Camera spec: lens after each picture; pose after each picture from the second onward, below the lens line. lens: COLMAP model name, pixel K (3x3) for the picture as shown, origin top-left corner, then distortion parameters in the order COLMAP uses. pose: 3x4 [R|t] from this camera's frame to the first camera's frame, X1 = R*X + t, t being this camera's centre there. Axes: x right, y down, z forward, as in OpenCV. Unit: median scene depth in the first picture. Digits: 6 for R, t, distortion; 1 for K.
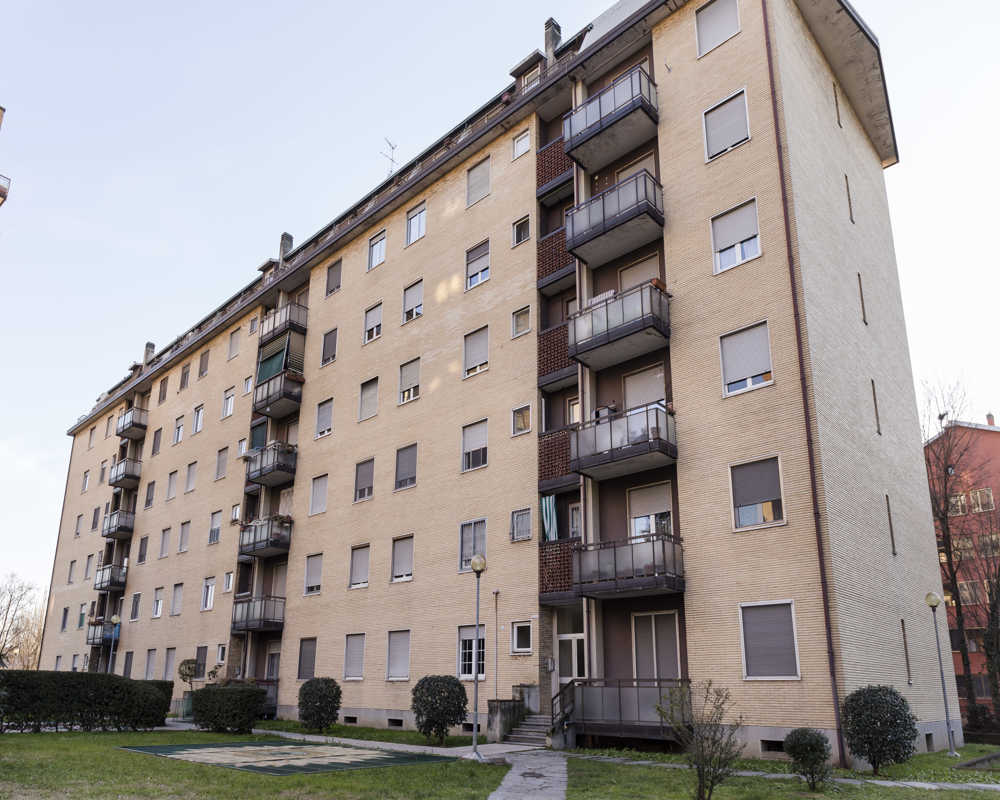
lens RADIAL K [[910.2, 0, 493.8], [0, 910.2, 404.9], [0, 0, 1]] dist [-0.016118, -0.005225]
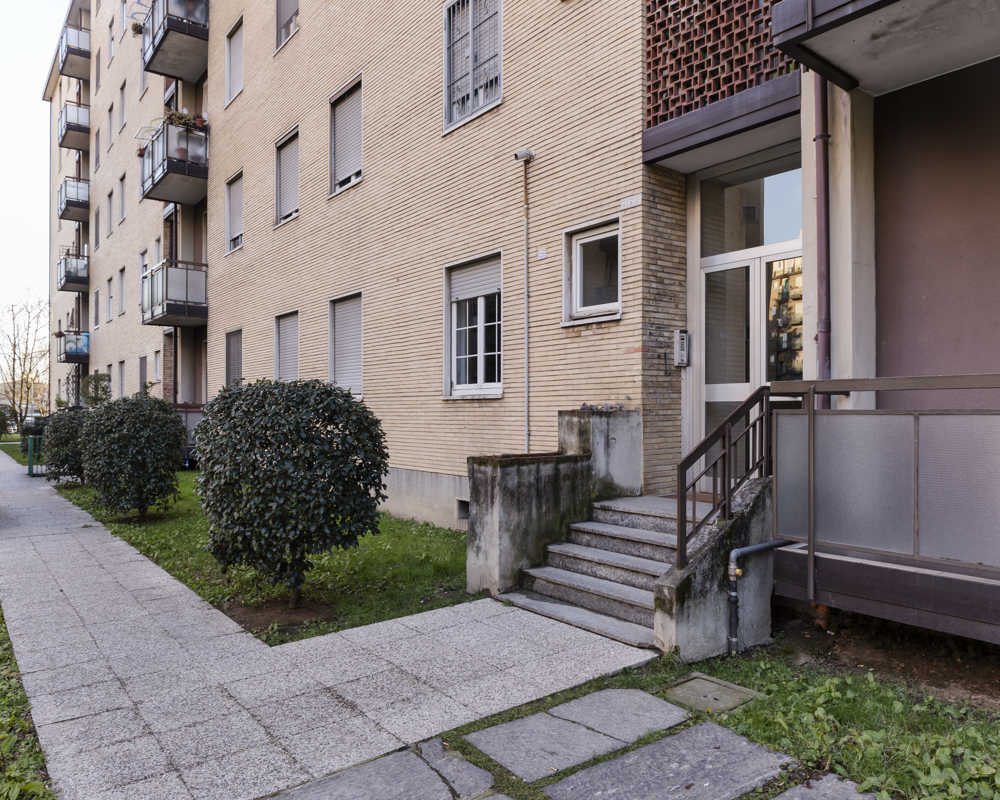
lens RADIAL K [[910.2, 0, 505.5], [0, 910.2, 404.3], [0, 0, 1]] dist [-0.016118, -0.005225]
pose [[0.990617, -0.008562, -0.136400, 0.045894], [0.047598, 0.957164, 0.285607, 0.212953], [0.128112, -0.289419, 0.948591, 0.689912]]
